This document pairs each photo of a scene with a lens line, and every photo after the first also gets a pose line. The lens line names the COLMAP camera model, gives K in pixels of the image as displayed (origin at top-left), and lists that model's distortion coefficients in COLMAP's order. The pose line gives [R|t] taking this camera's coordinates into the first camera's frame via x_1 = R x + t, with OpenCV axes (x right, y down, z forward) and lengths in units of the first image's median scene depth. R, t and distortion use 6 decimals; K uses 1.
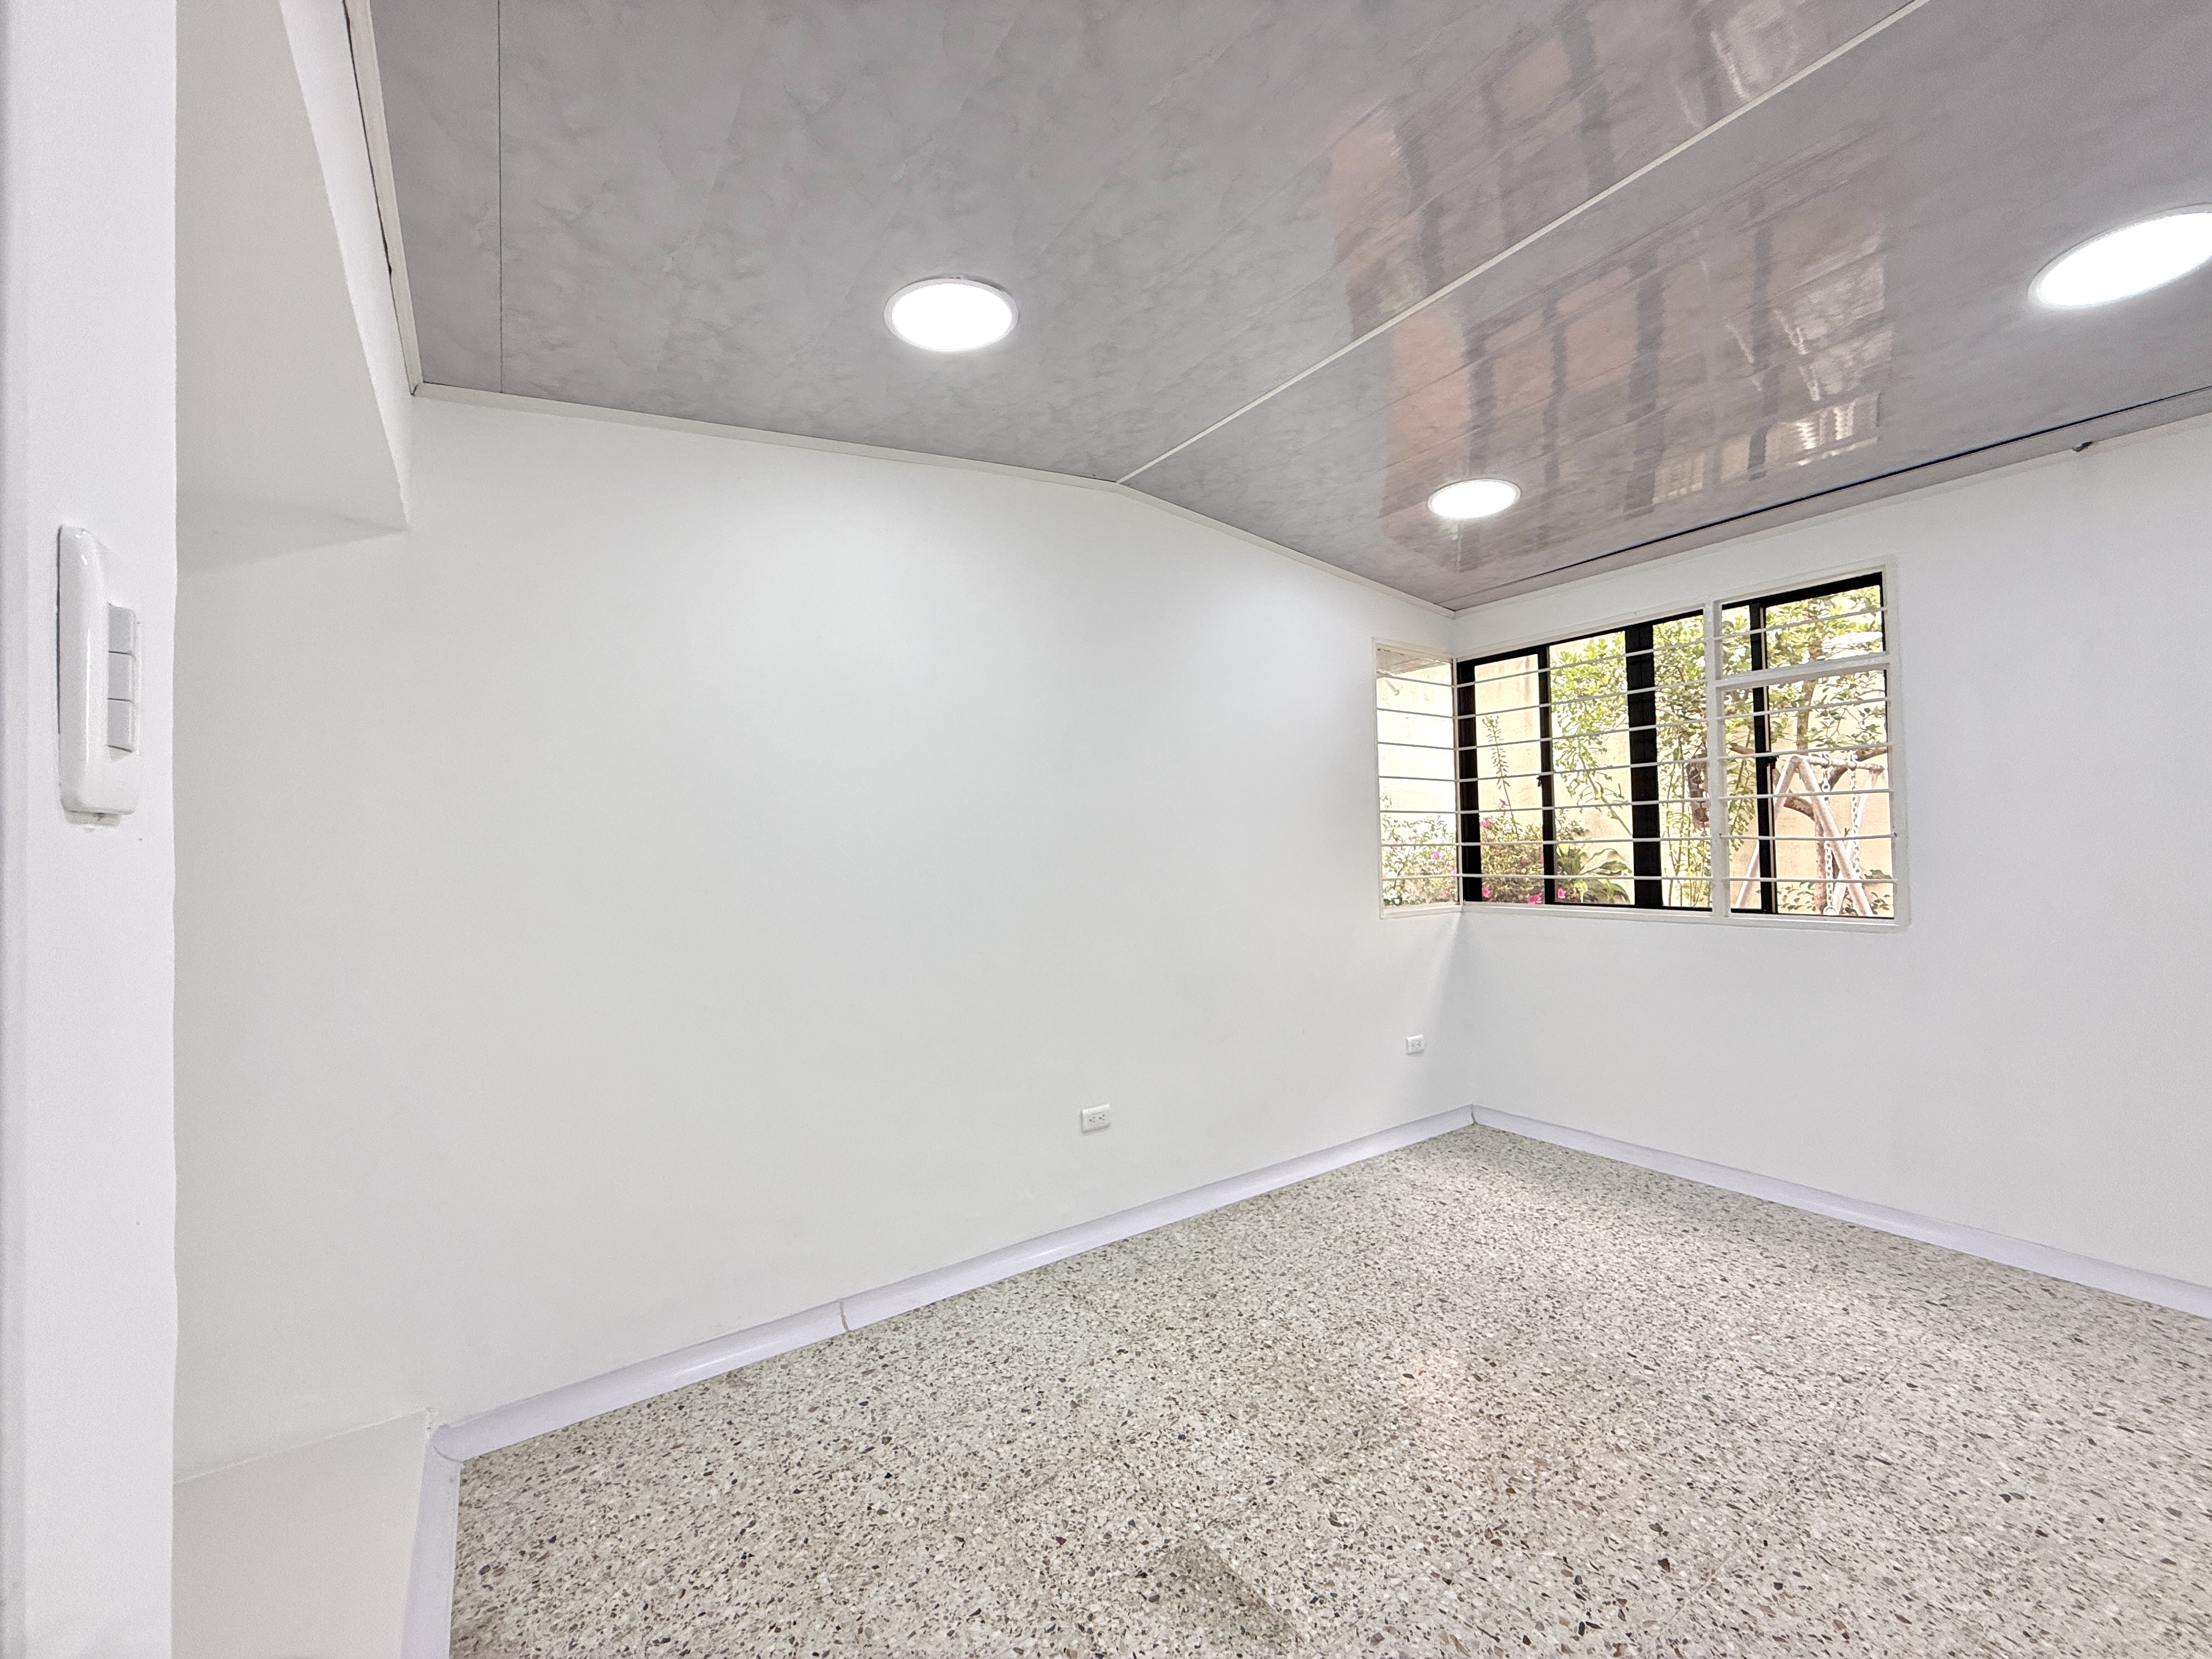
lens RADIAL K [[888.8, 0, 1089.7], [0, 888.8, 831.0], [0, 0, 1]] dist [-0.000696, 0.000808]
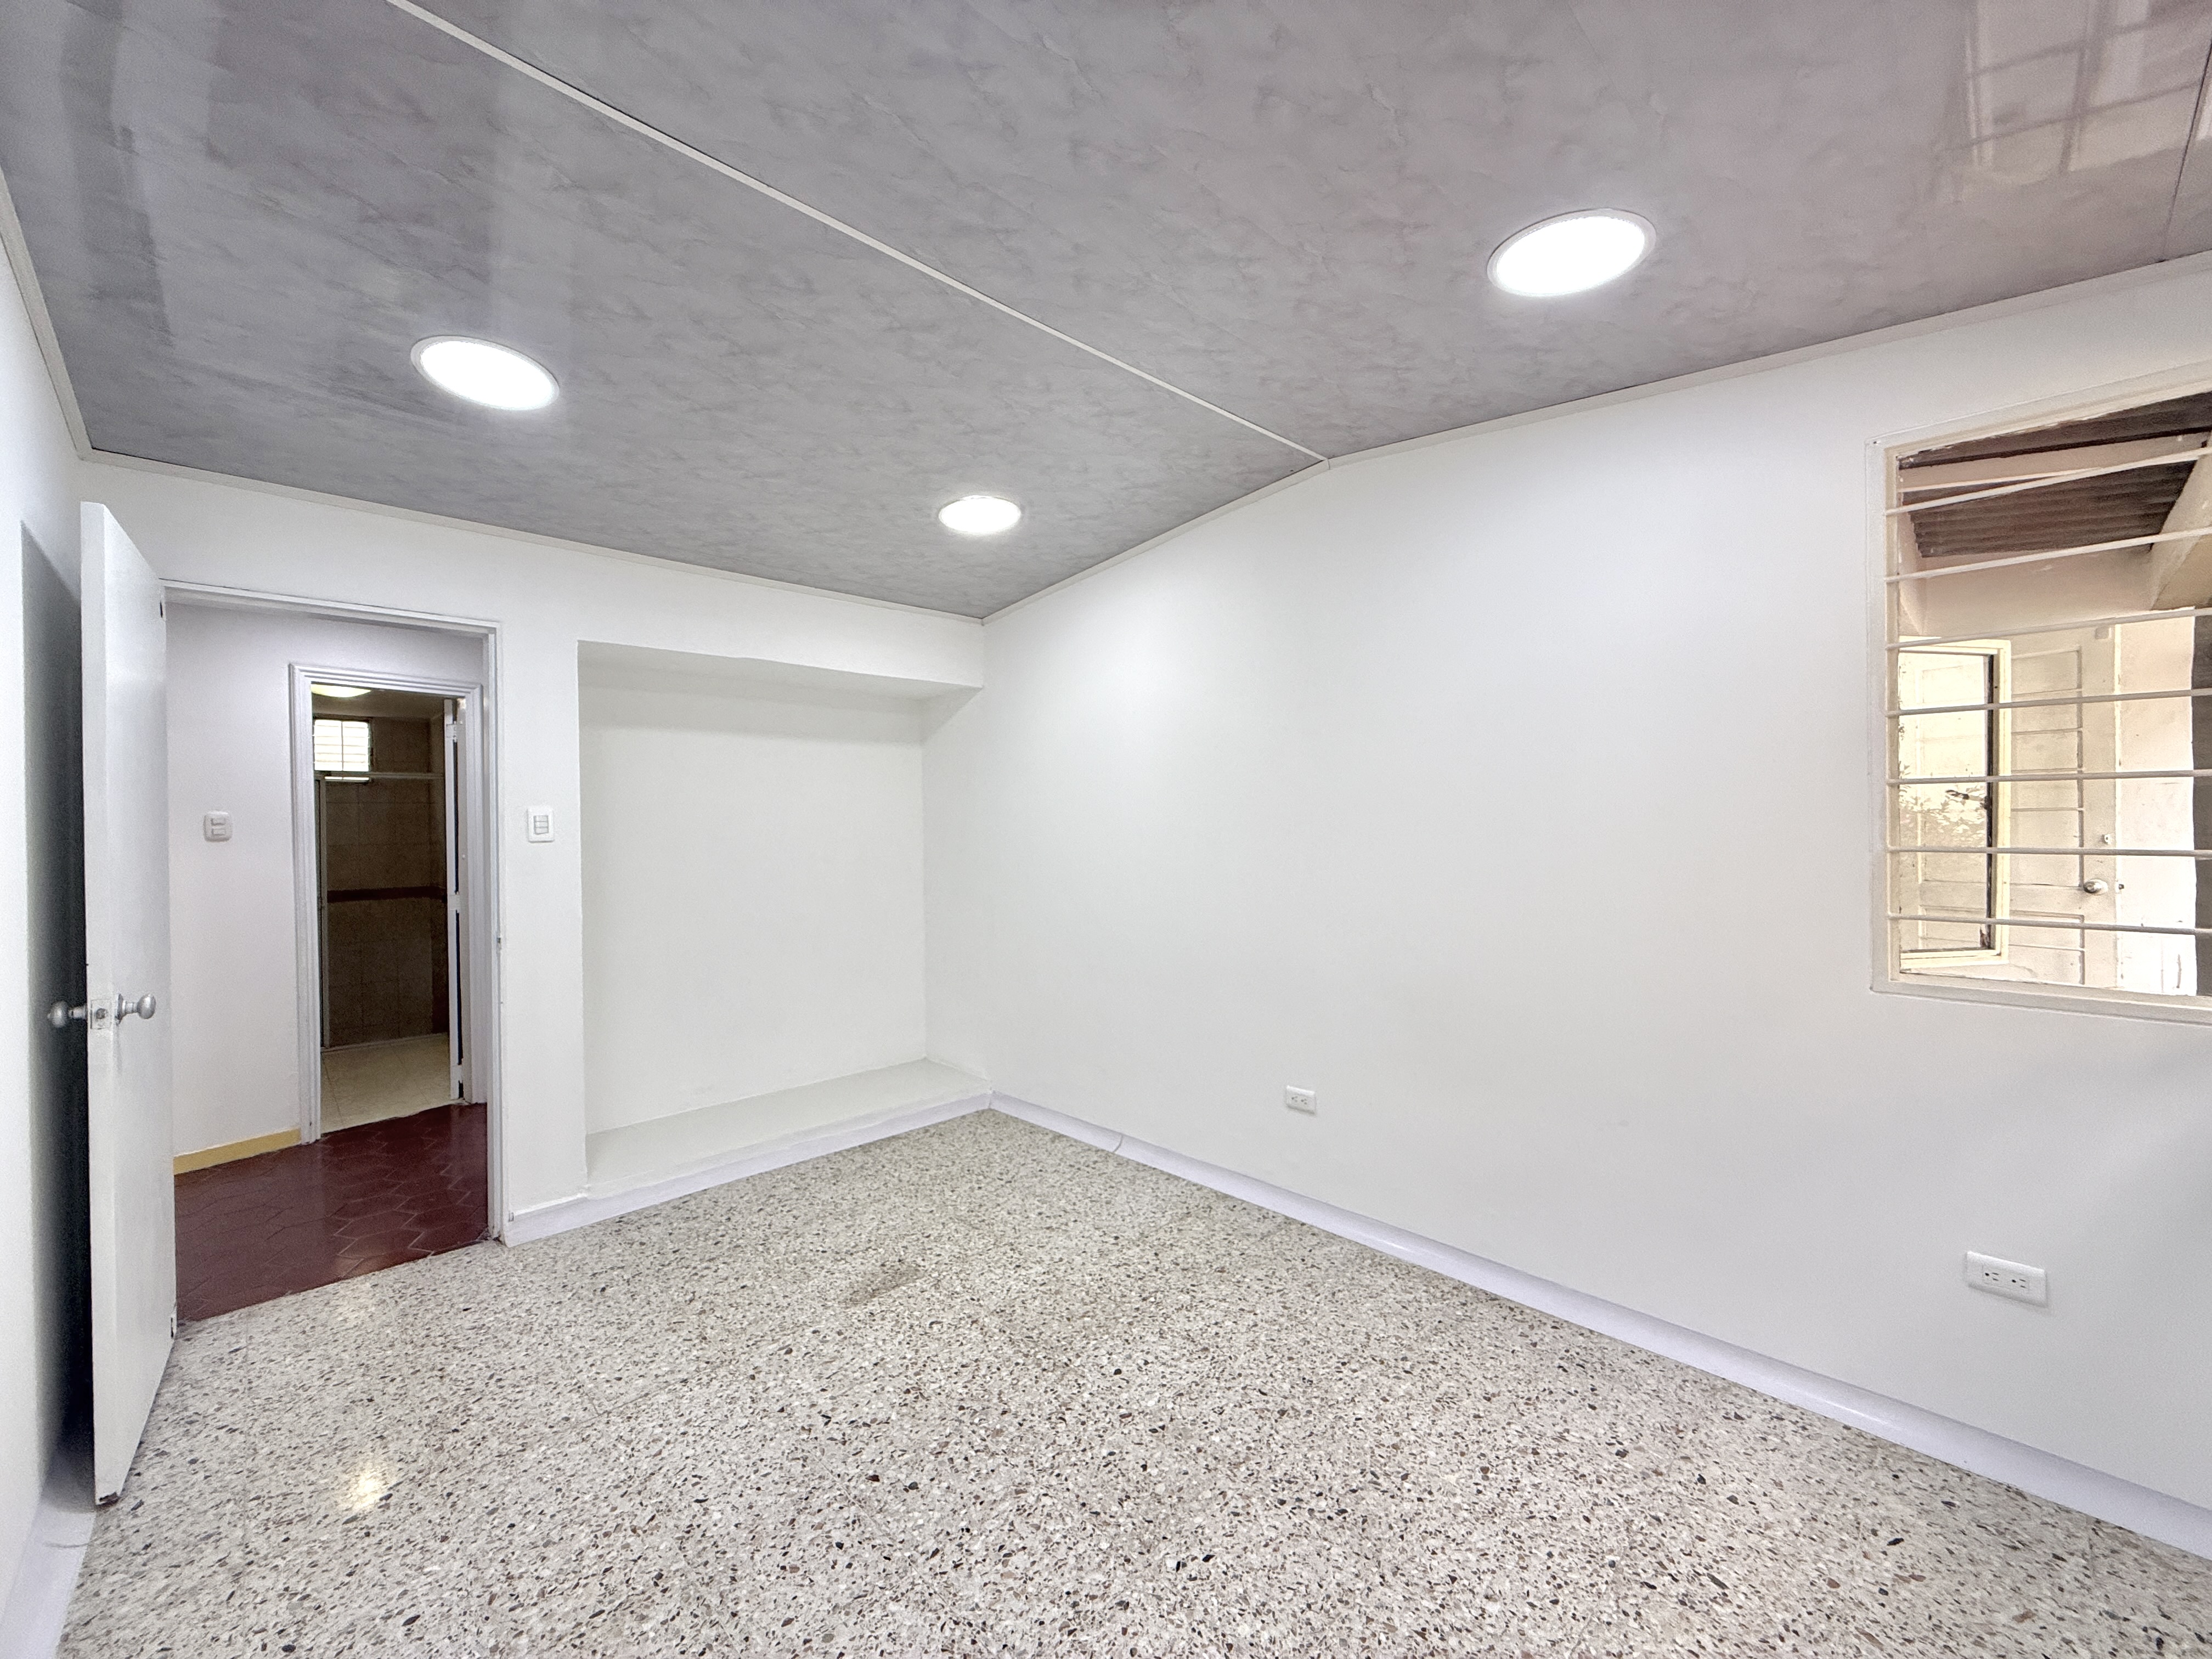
lens RADIAL K [[888.8, 0, 1100.0], [0, 888.8, 831.8], [0, 0, 1]] dist [-0.000696, 0.000808]
pose [[0.160134, 0.028761, -0.986676, 1.371598], [0.027610, 0.999054, 0.033603, -0.043215], [0.986709, -0.032623, 0.159189, 0.852642]]
